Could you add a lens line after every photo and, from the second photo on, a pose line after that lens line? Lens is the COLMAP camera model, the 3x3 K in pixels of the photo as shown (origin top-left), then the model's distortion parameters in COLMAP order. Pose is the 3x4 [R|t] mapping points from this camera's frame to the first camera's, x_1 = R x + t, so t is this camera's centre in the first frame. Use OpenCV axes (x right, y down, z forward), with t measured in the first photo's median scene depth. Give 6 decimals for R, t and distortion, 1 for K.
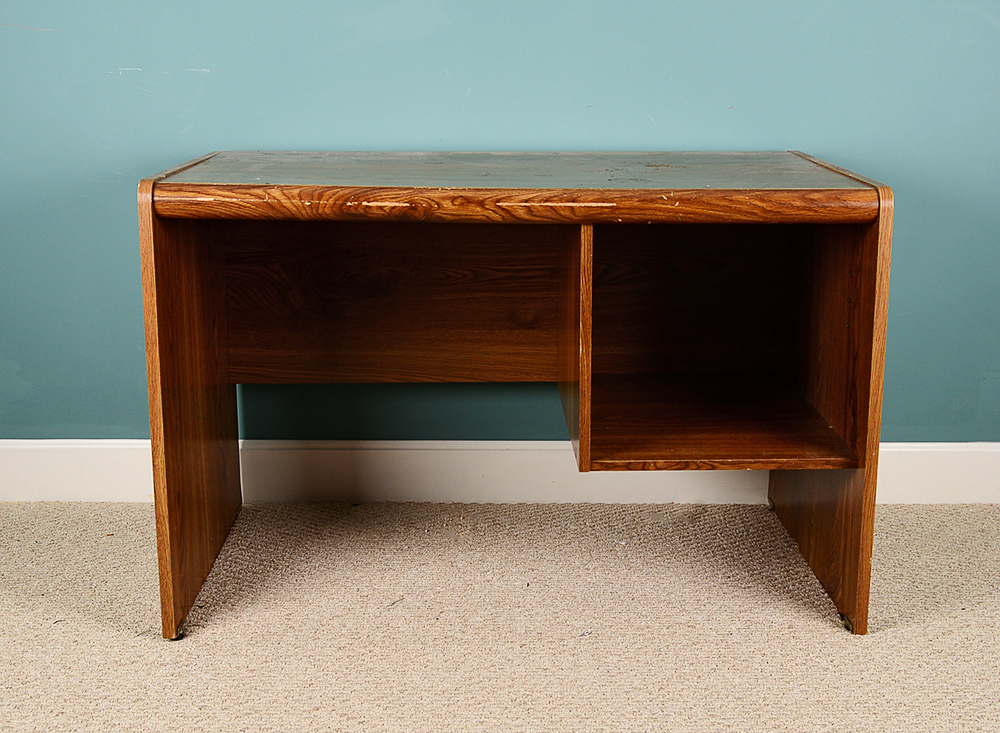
lens RADIAL K [[1313.6, 0, 500.0], [0, 1313.6, 366.5], [0, 0, 1]] dist [-0.016781, -0.023615]
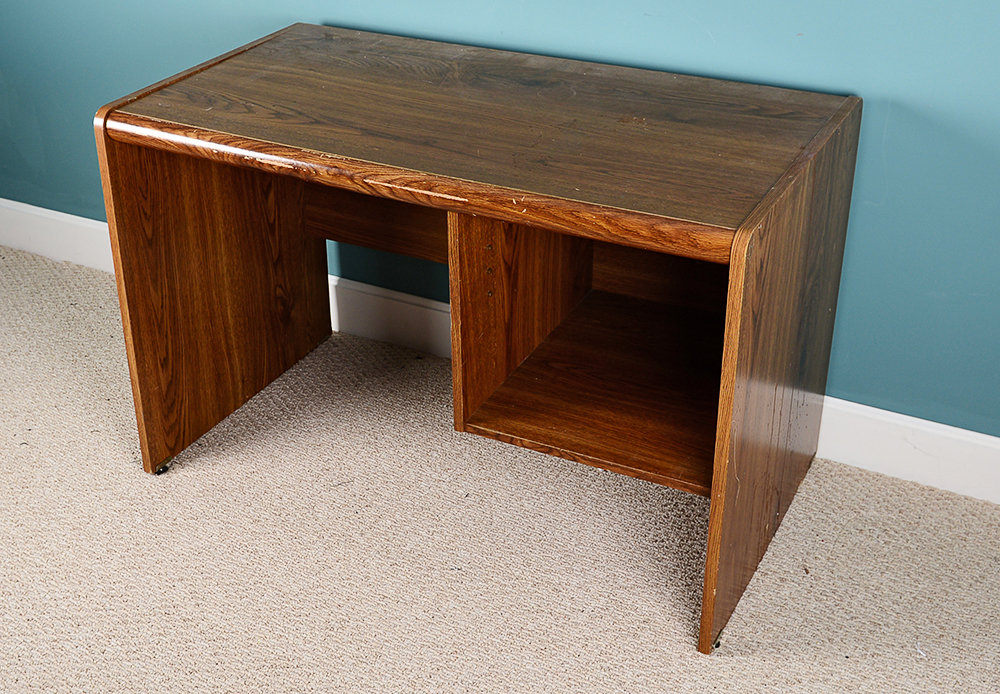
lens RADIAL K [[1309.2, 0, 442.1], [0, 1309.2, 364.1], [0, 0, 1]] dist [-0.019976, -0.006573]
pose [[0.867288, 0.230198, -0.441385, 0.514228], [-0.097332, 0.947960, 0.303147, -0.292407], [0.488199, -0.219955, 0.844560, 0.135614]]
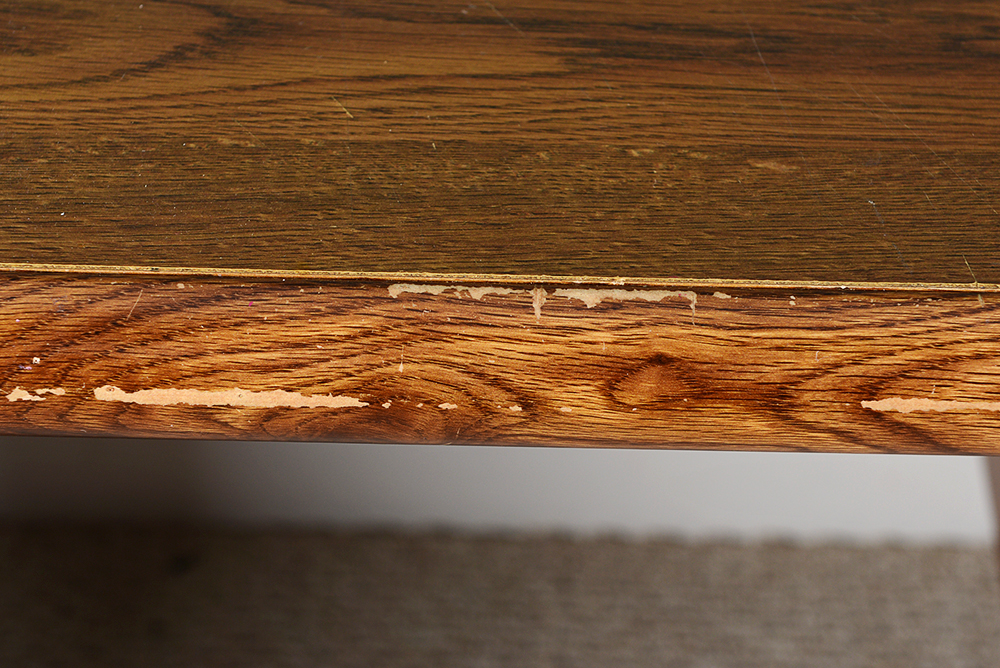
lens RADIAL K [[2904.2, 0, 500.0], [0, 2904.2, 334.0], [0, 0, 1]] dist [0.086783, 0.366414]
pose [[0.999568, 0.022118, -0.019329, -0.042043], [-0.010855, 0.889606, 0.456599, -0.298250], [0.027294, -0.456192, 0.889463, 0.637142]]
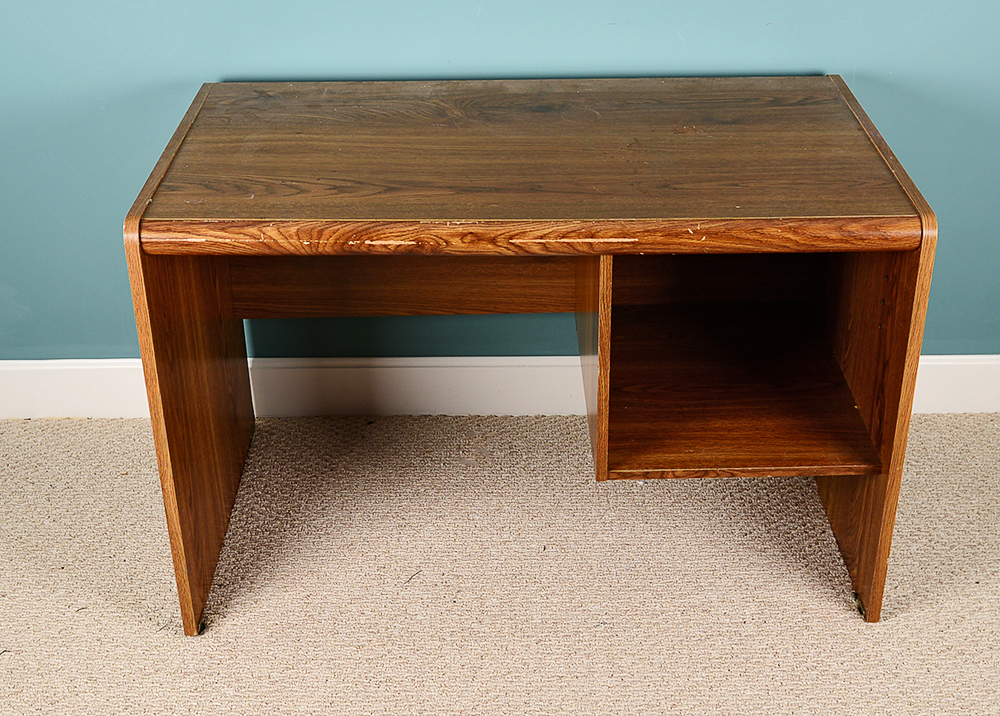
lens RADIAL K [[1340.4, 0, 511.3], [0, 1340.4, 332.1], [0, 0, 1]] dist [-0.022910, -0.002400]
pose [[0.999954, -0.005136, -0.008131, 0.005952], [0.007089, 0.964937, 0.262385, -0.300400], [0.006499, -0.262431, 0.964929, 0.065102]]
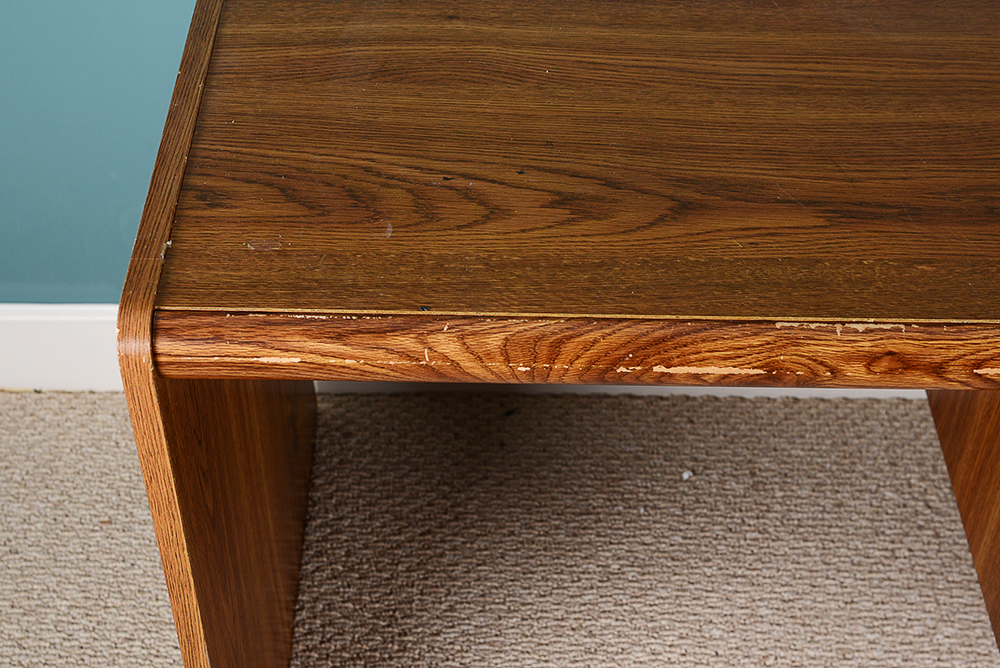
lens RADIAL K [[1561.4, 0, 500.0], [0, 1561.4, 334.0], [0, 0, 1]] dist [0.038472, 0.080634]
pose [[0.999796, 0.015449, -0.013018, -0.142518], [-0.006918, 0.867235, 0.497851, -0.369417], [0.018981, -0.497660, 0.867165, 0.550853]]
